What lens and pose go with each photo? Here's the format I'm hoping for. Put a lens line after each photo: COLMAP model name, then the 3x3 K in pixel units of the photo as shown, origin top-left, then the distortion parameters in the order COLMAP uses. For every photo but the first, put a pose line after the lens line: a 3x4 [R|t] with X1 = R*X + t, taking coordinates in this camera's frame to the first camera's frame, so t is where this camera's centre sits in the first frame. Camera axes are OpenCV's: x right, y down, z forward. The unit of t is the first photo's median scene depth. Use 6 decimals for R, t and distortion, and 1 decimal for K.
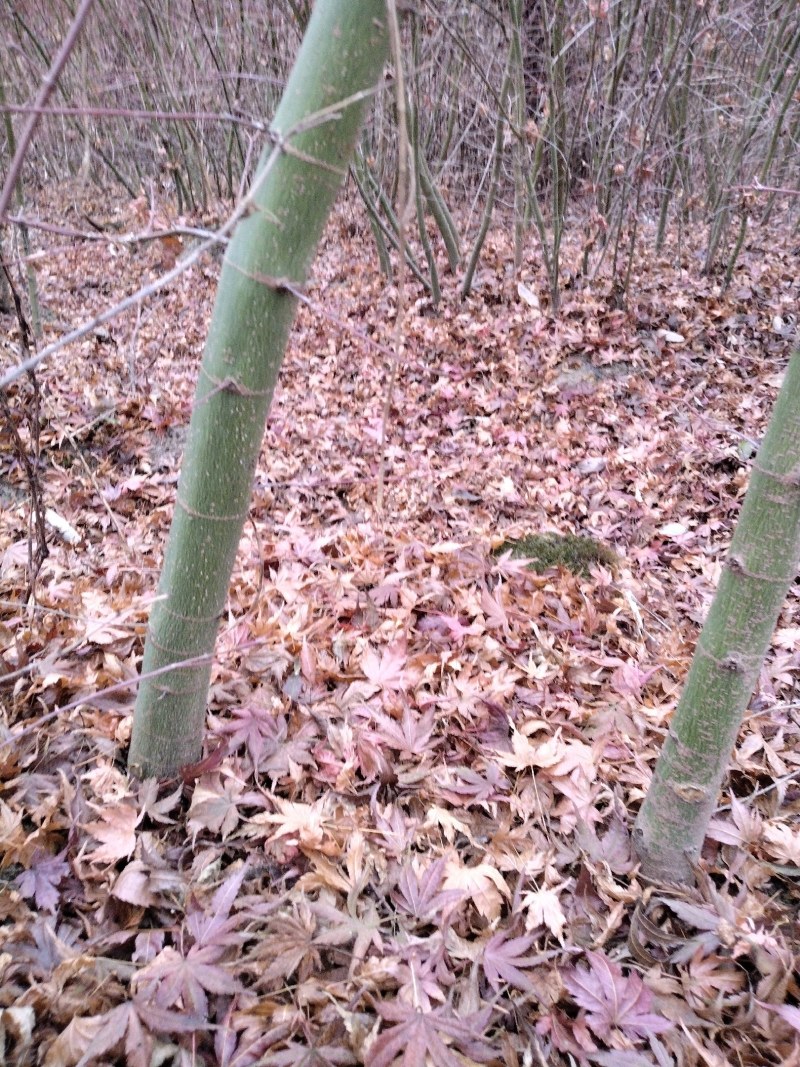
lens RADIAL K [[842.4, 0, 400.0], [0, 842.4, 533.5], [0, 0, 1]] dist [0.091300, -0.188025]
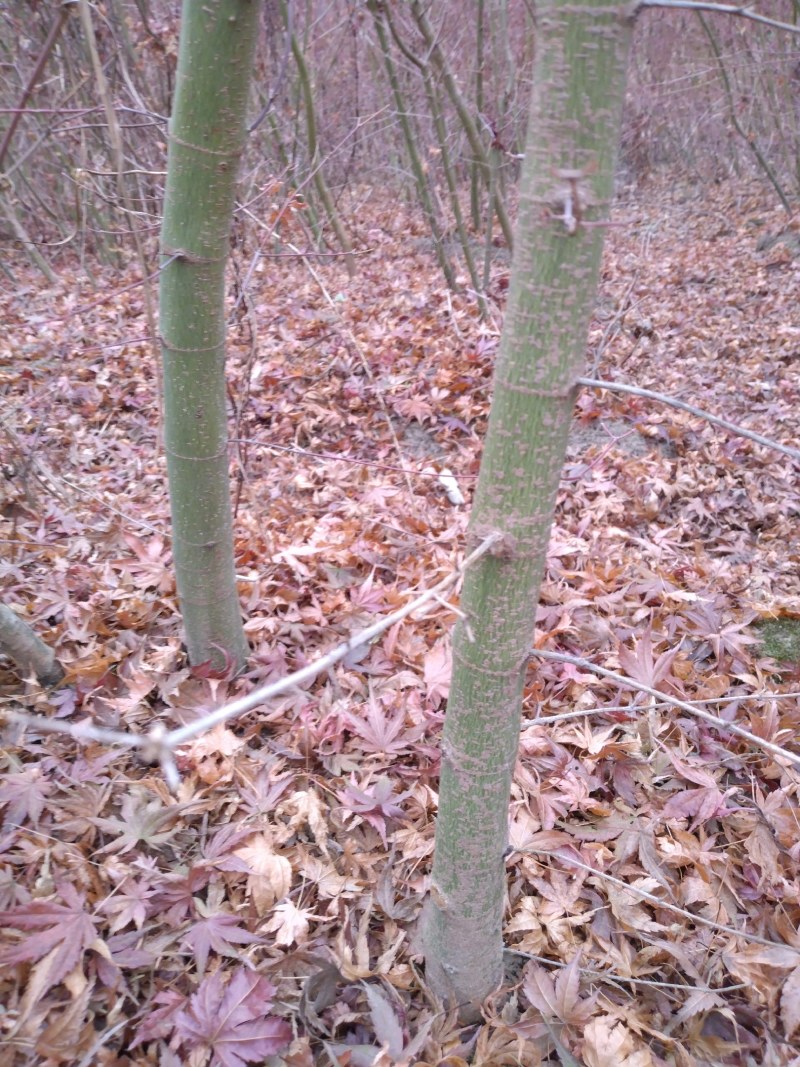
lens RADIAL K [[842.4, 0, 400.0], [0, 842.4, 533.5], [0, 0, 1]] dist [0.091300, -0.188025]
pose [[0.732157, 0.264618, -0.627634, 0.492519], [-0.262119, 0.959949, 0.098955, -0.072488], [0.628681, 0.092064, 0.772194, 0.191578]]
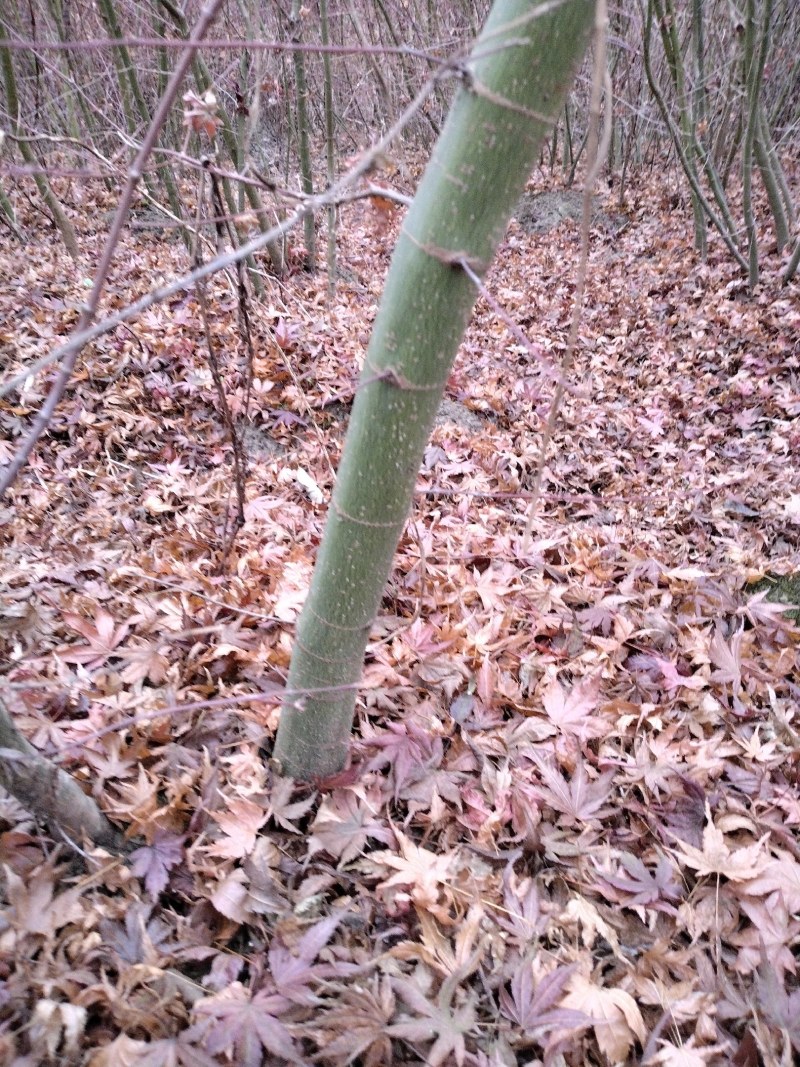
lens RADIAL K [[842.4, 0, 400.0], [0, 842.4, 533.5], [0, 0, 1]] dist [0.091300, -0.188025]
pose [[0.937070, 0.154010, -0.313338, 0.062646], [-0.143777, 0.988044, 0.055657, -0.041646], [0.318163, -0.007103, 0.948009, 0.111389]]
